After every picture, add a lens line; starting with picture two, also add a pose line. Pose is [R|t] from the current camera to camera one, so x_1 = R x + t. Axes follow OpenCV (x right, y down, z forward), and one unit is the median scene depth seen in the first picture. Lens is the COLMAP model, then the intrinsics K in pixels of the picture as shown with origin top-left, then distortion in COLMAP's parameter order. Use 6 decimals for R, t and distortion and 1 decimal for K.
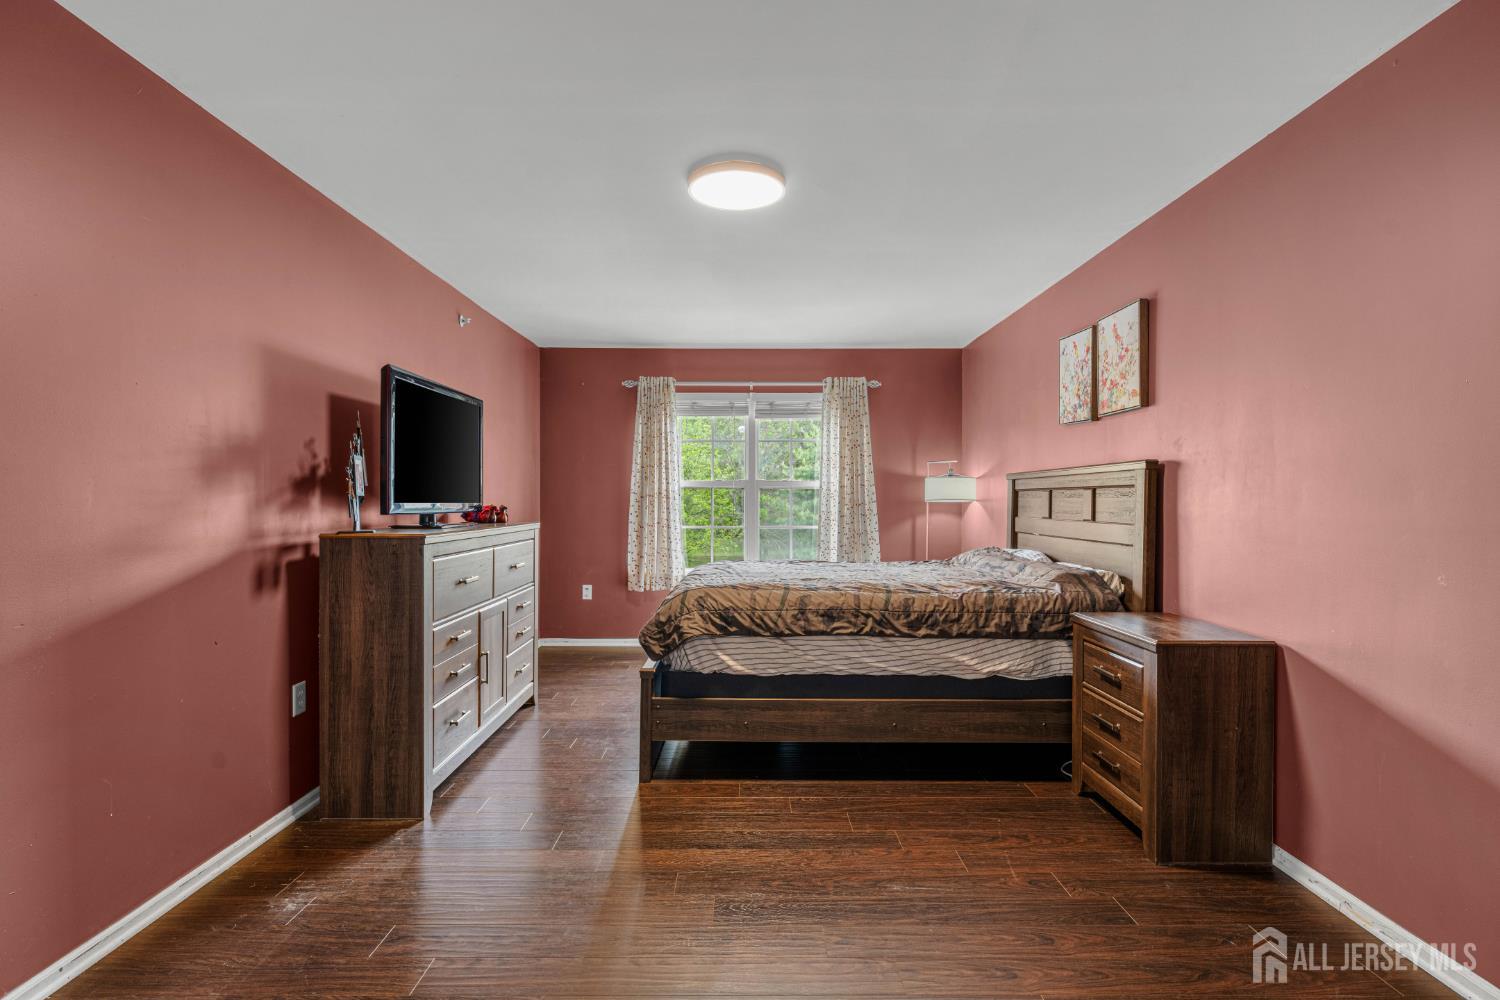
lens RADIAL K [[709.4, 0, 751.5], [0, 709.4, 500.7], [0, 0, 1]] dist [-0.002620, 0.000563]
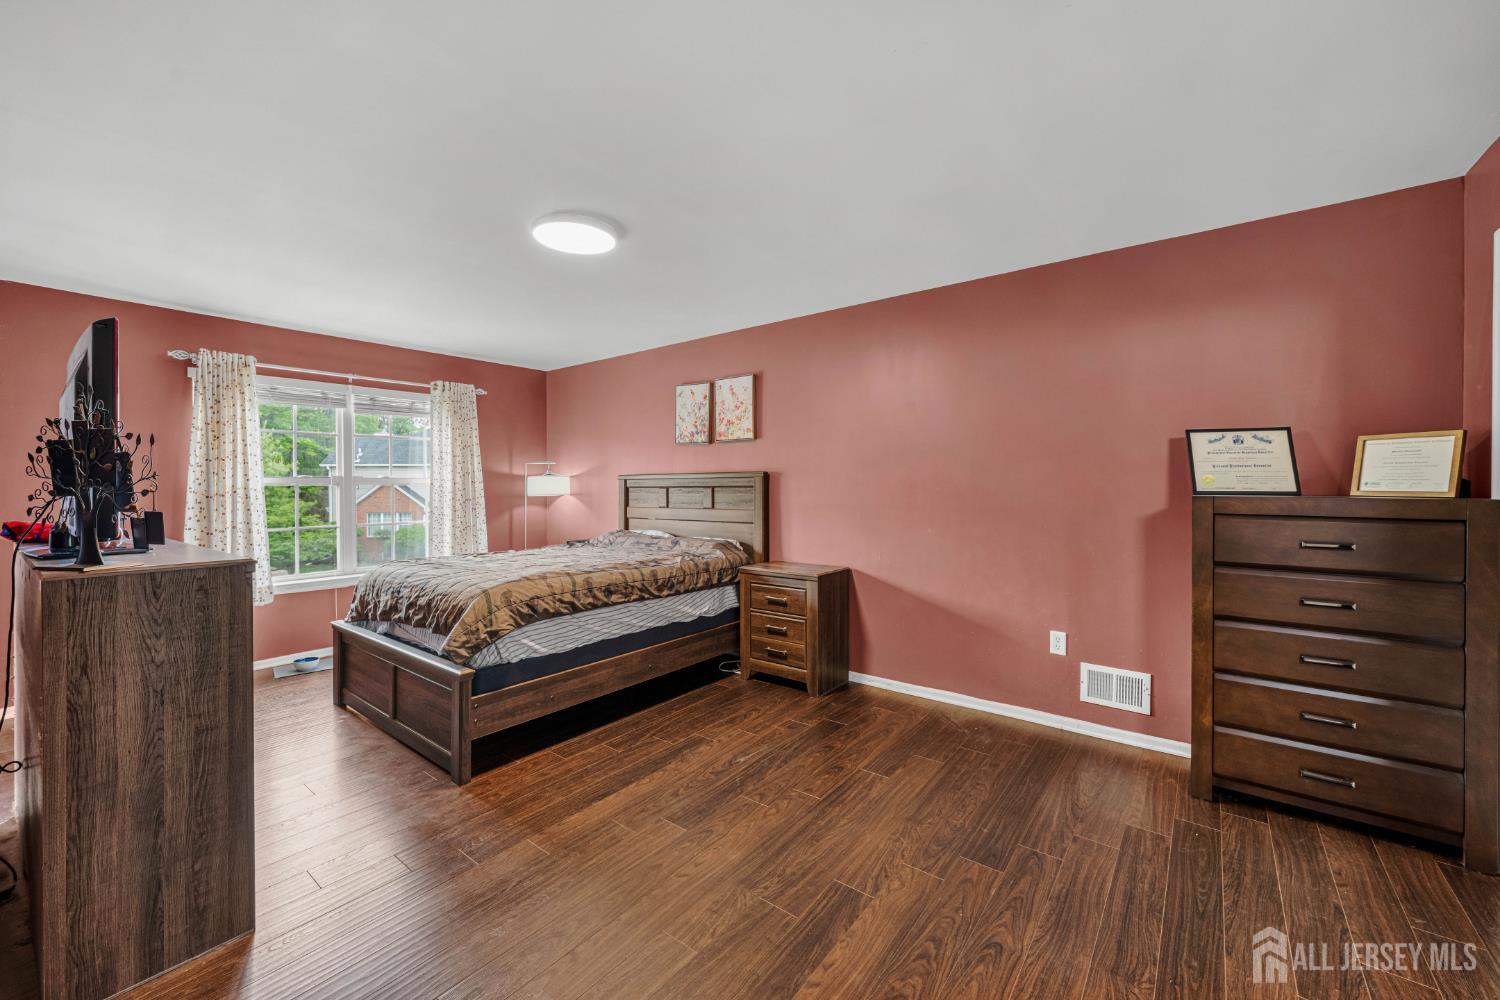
lens RADIAL K [[586.2, 0, 758.9], [0, 586.2, 487.3], [0, 0, 1]] dist [0.000911, -0.000845]
pose [[0.612535, -0.006770, 0.790415, -0.543571], [0.008037, 0.999965, 0.002336, -0.022866], [-0.790403, 0.004921, 0.612568, 0.154429]]
